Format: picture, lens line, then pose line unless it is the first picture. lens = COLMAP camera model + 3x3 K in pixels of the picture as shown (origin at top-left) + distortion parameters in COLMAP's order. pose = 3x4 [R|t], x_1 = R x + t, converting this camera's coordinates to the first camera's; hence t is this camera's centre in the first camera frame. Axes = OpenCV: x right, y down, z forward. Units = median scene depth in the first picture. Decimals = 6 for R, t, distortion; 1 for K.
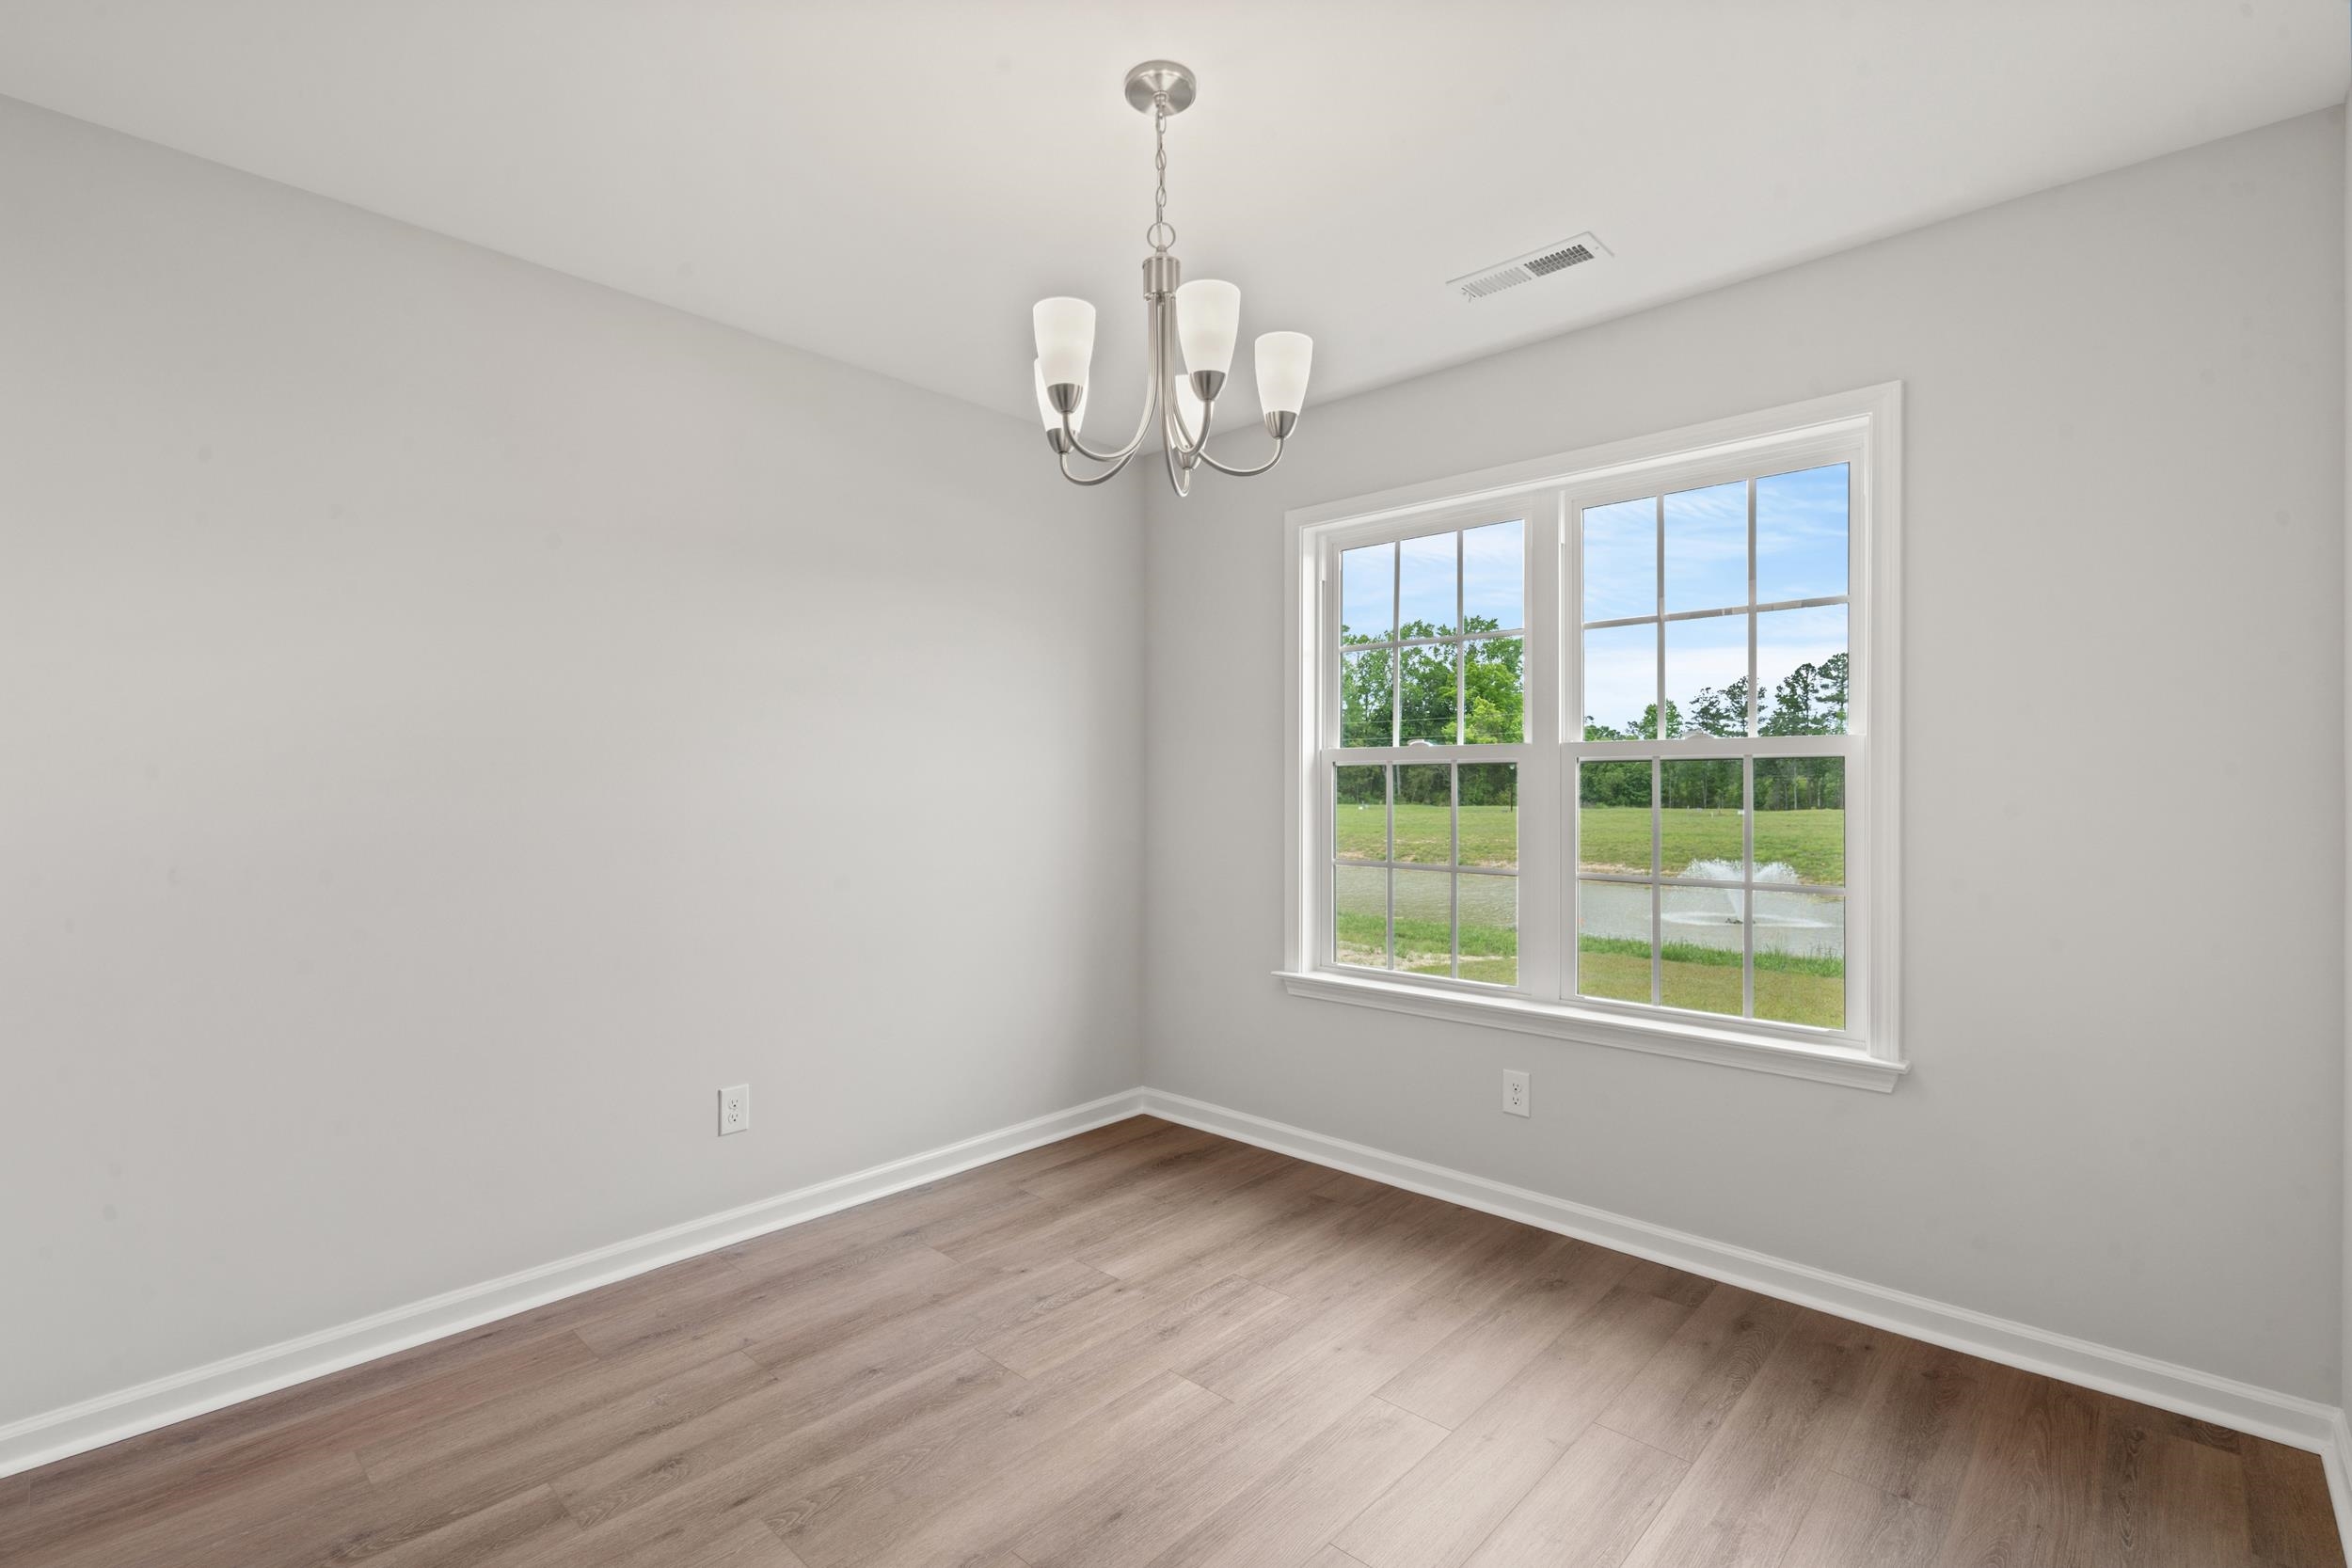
lens RADIAL K [[1071.0, 0, 1169.1], [0, 1071.0, 781.3], [0, 0, 1]] dist [-0.002500, -0.000257]
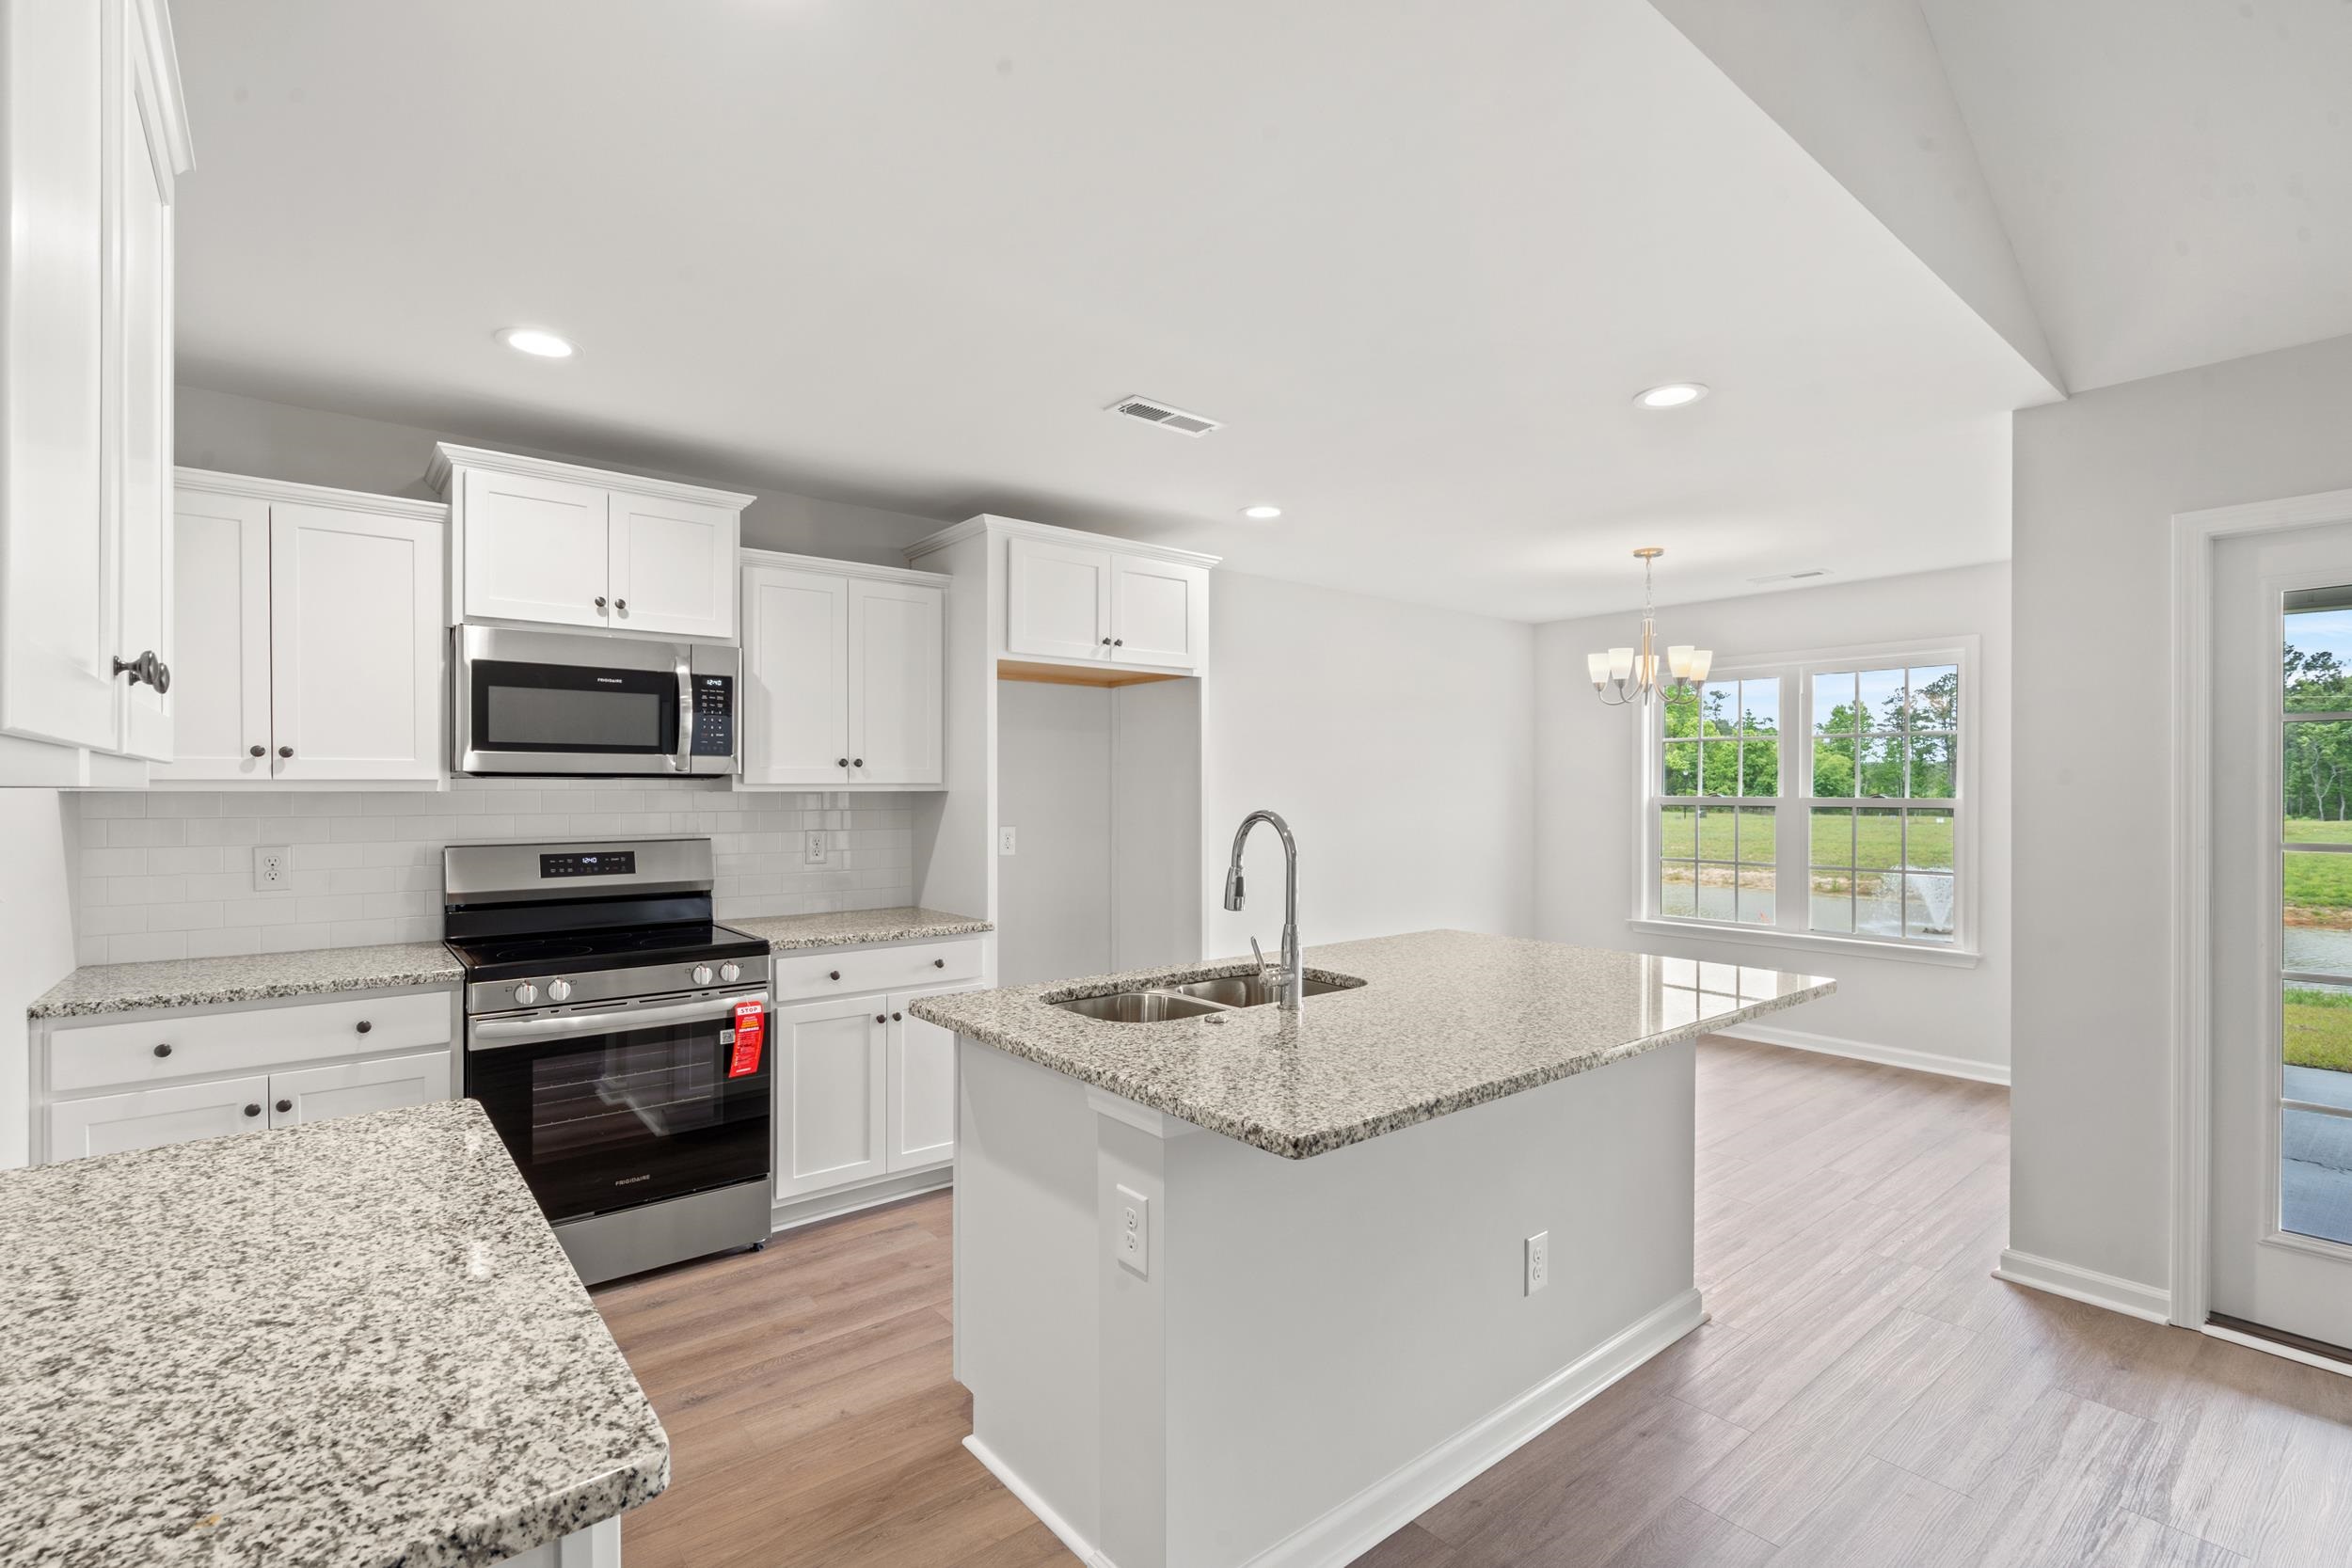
lens RADIAL K [[1063.9, 0, 1176.0], [0, 1063.9, 784.0], [0, 0, 1]] dist [-0.001210, -0.000350]
pose [[0.991035, 0.001692, -0.133589, -0.409402], [-0.001772, 0.999998, -0.000480, -0.046056], [0.133588, 0.000713, 0.991037, -0.867332]]
